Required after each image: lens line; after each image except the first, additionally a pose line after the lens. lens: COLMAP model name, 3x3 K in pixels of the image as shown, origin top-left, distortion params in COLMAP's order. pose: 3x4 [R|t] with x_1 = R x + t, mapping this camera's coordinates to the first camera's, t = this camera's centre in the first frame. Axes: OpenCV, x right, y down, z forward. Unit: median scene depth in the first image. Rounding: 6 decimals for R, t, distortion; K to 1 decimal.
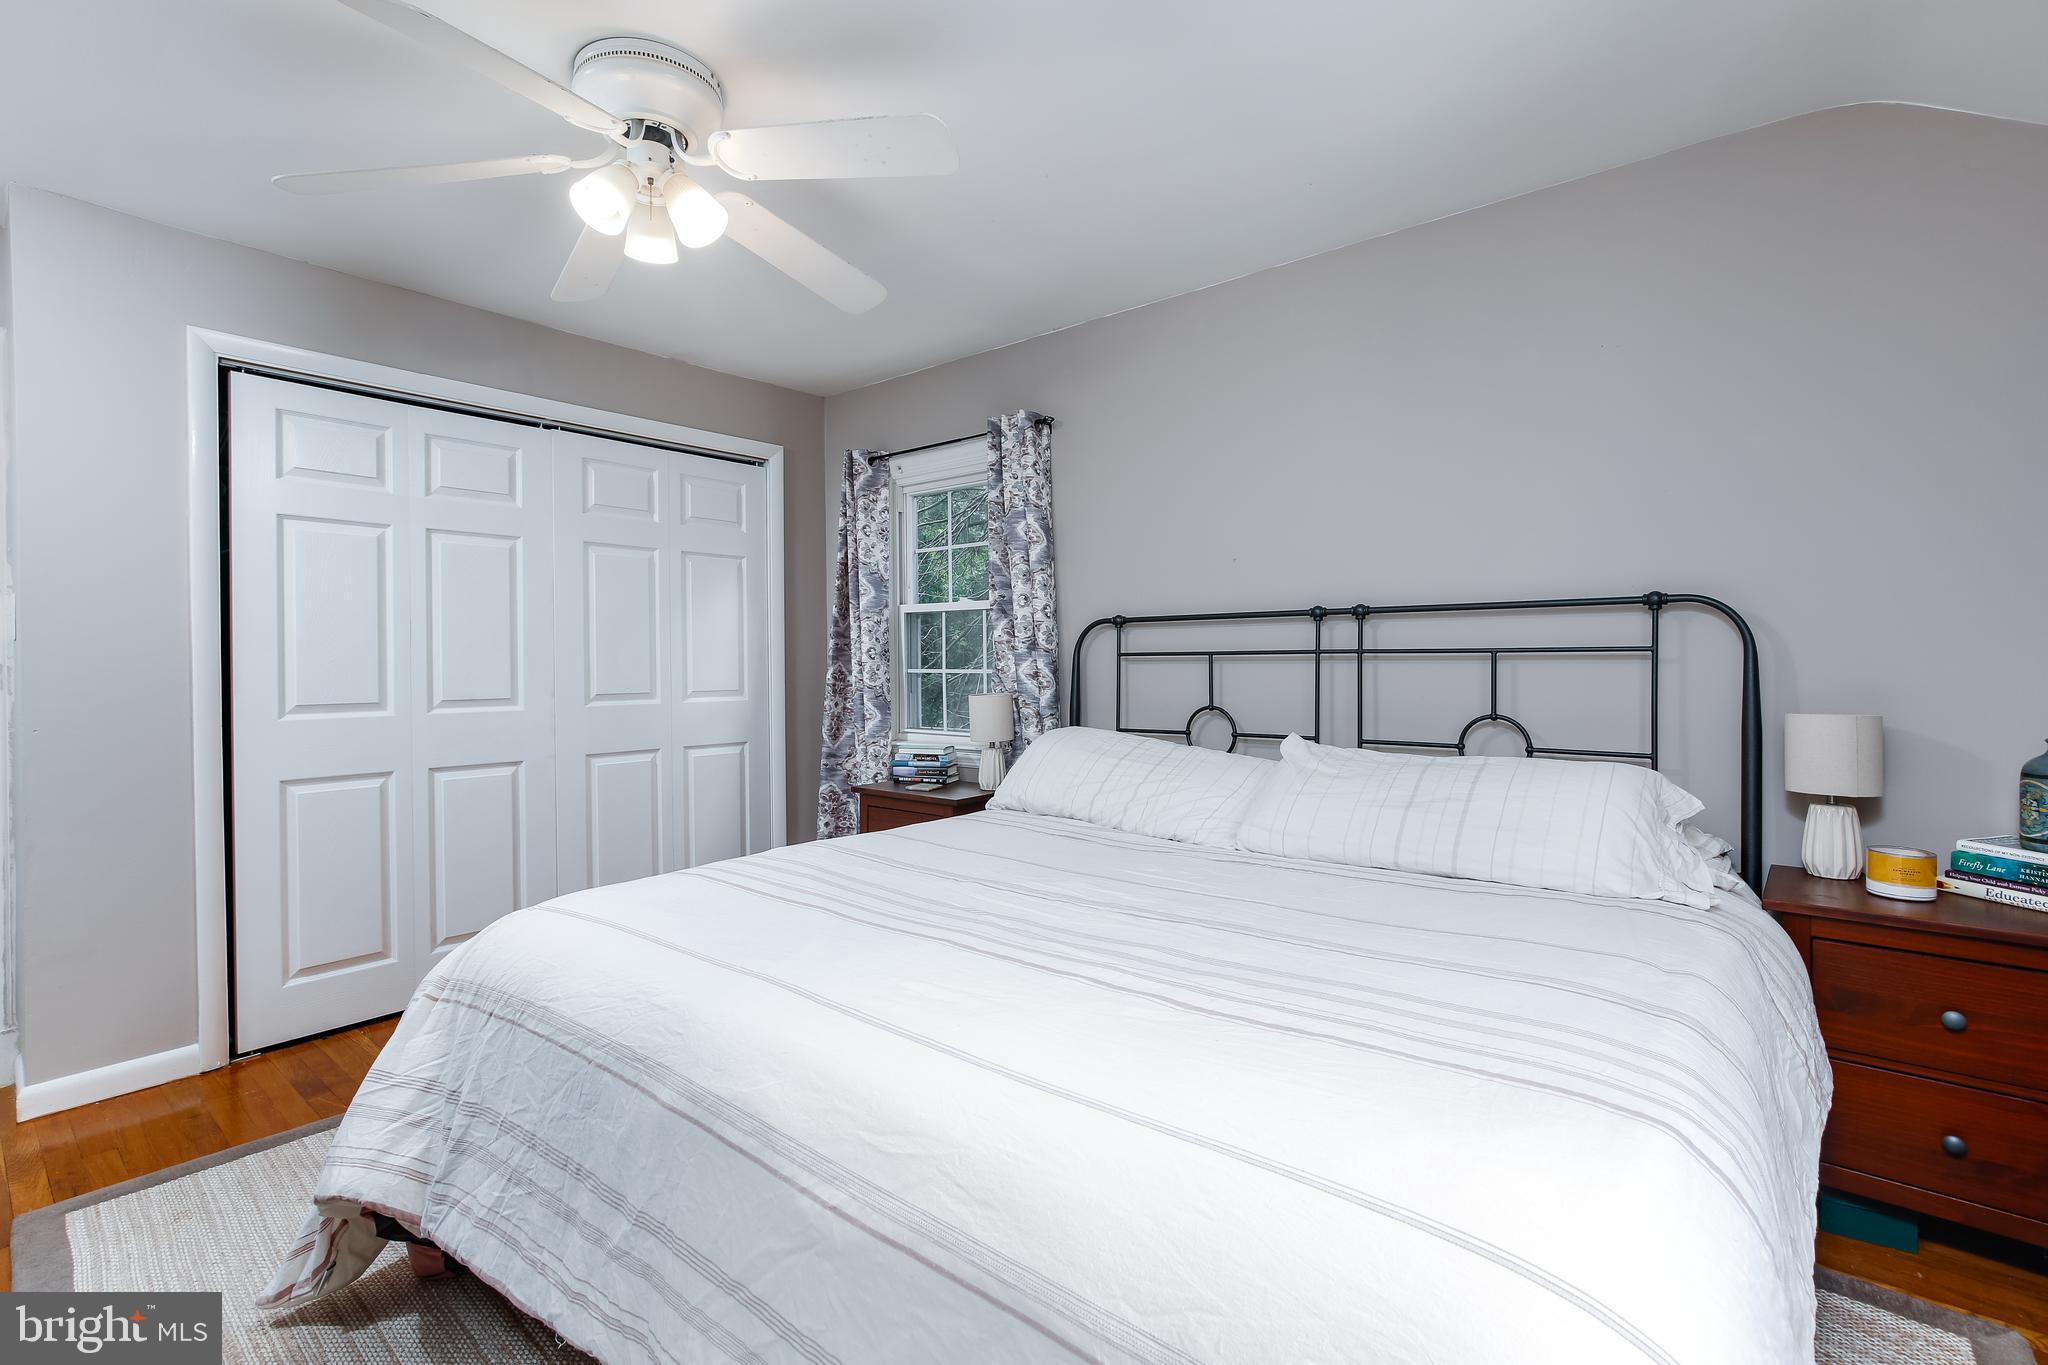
lens RADIAL K [[926.2, 0, 1028.8], [0, 926.2, 667.3], [0, 0, 1]] dist [-0.017624, 0.007690]
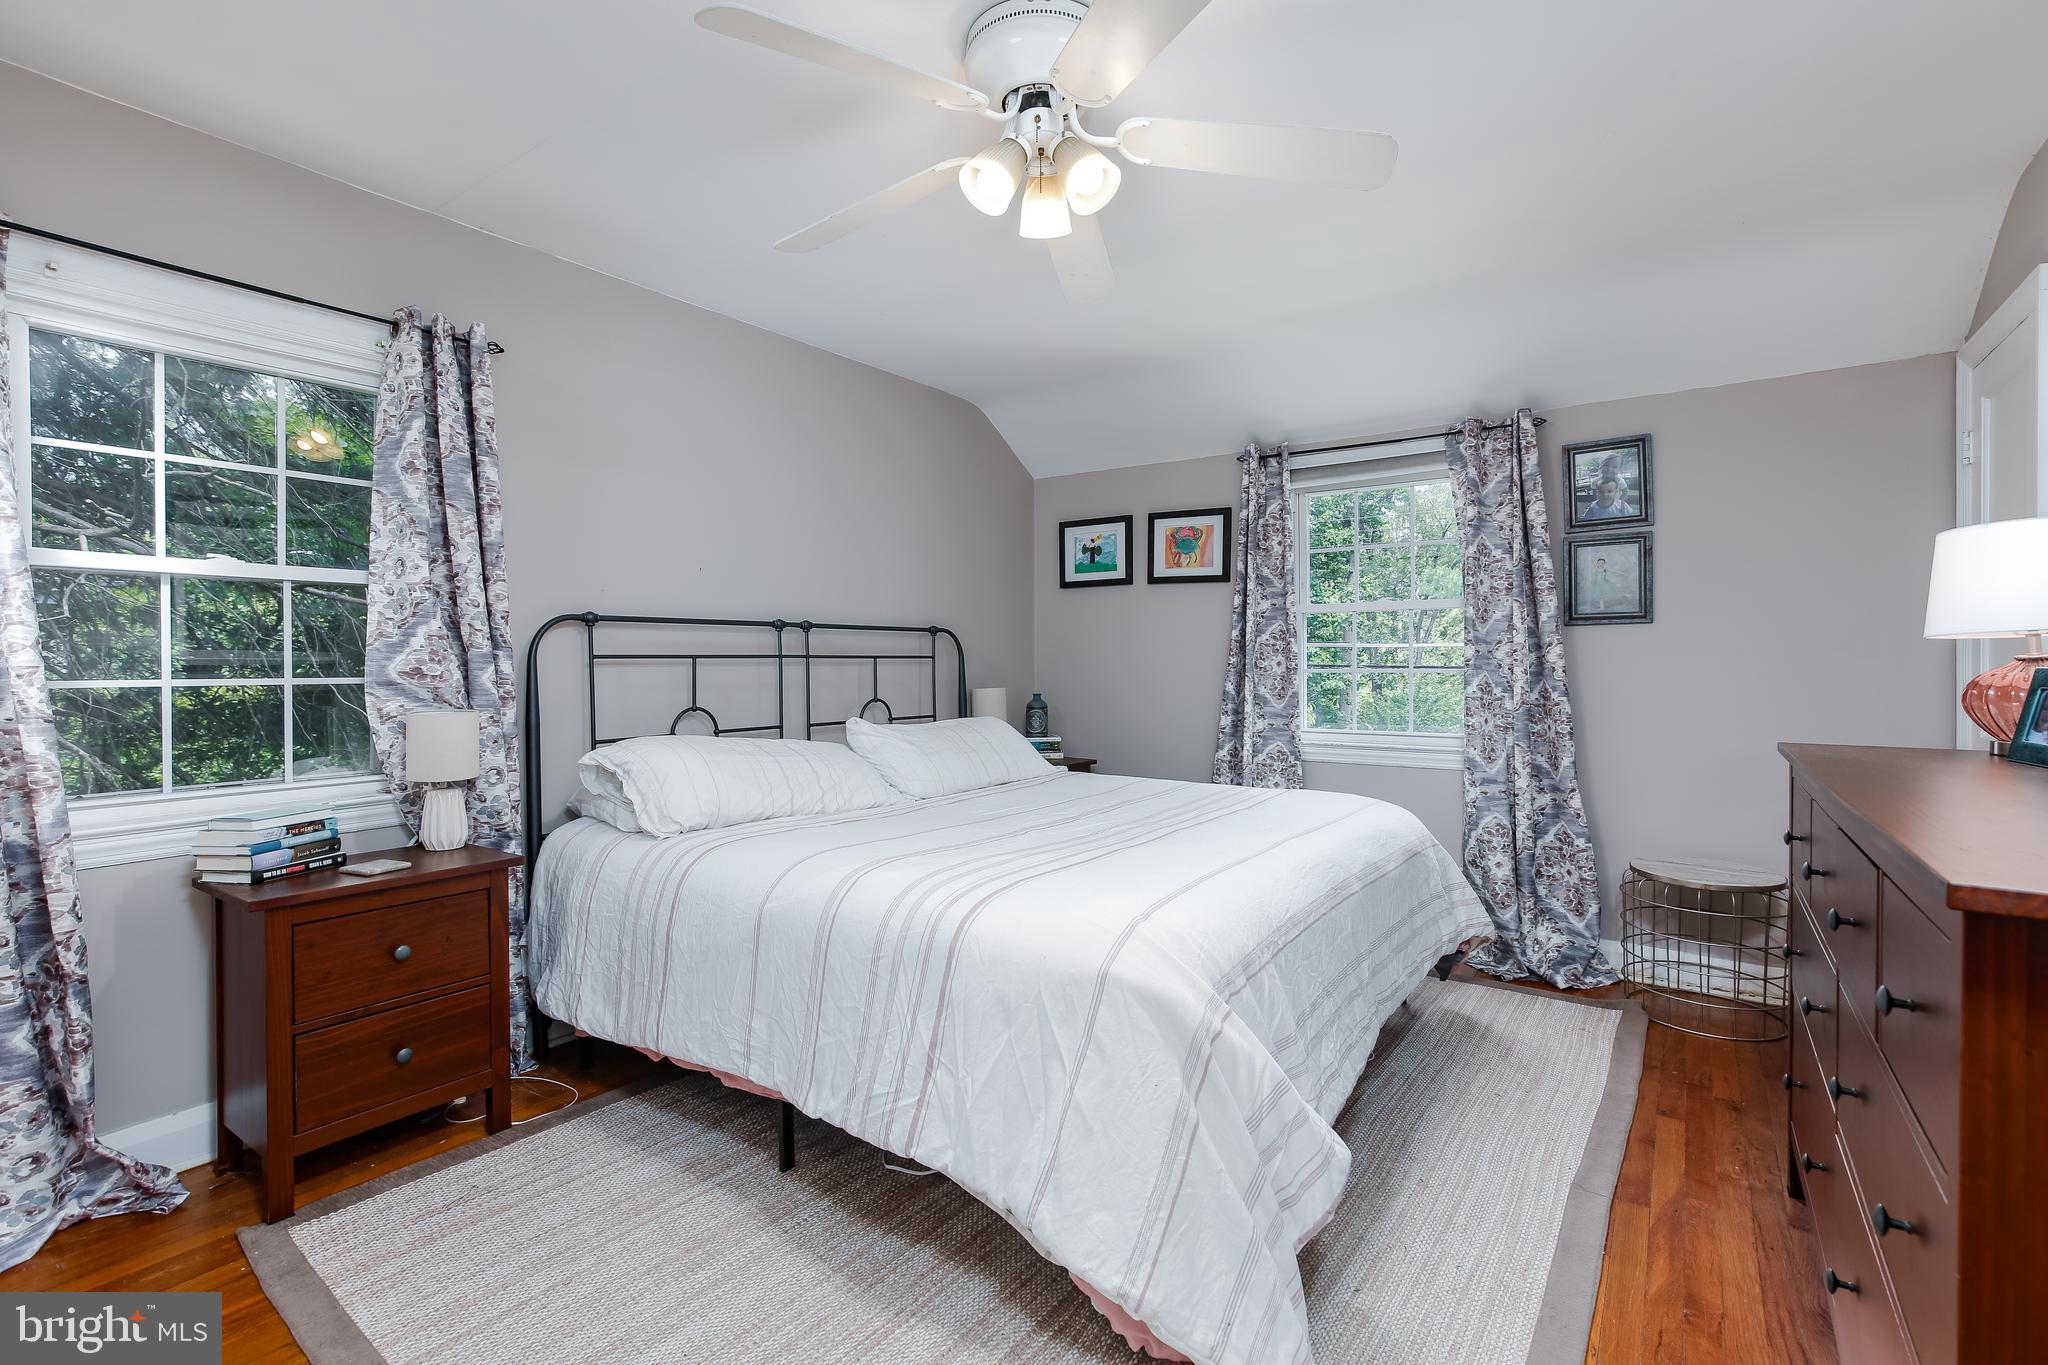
lens RADIAL K [[926.2, 0, 1028.8], [0, 926.2, 667.3], [0, 0, 1]] dist [-0.017624, 0.007690]
pose [[-0.078417, 0.001244, 0.996920, -0.934320], [0.017648, 0.999844, 0.000141, 0.004680], [-0.996764, 0.017604, -0.078427, 0.751785]]
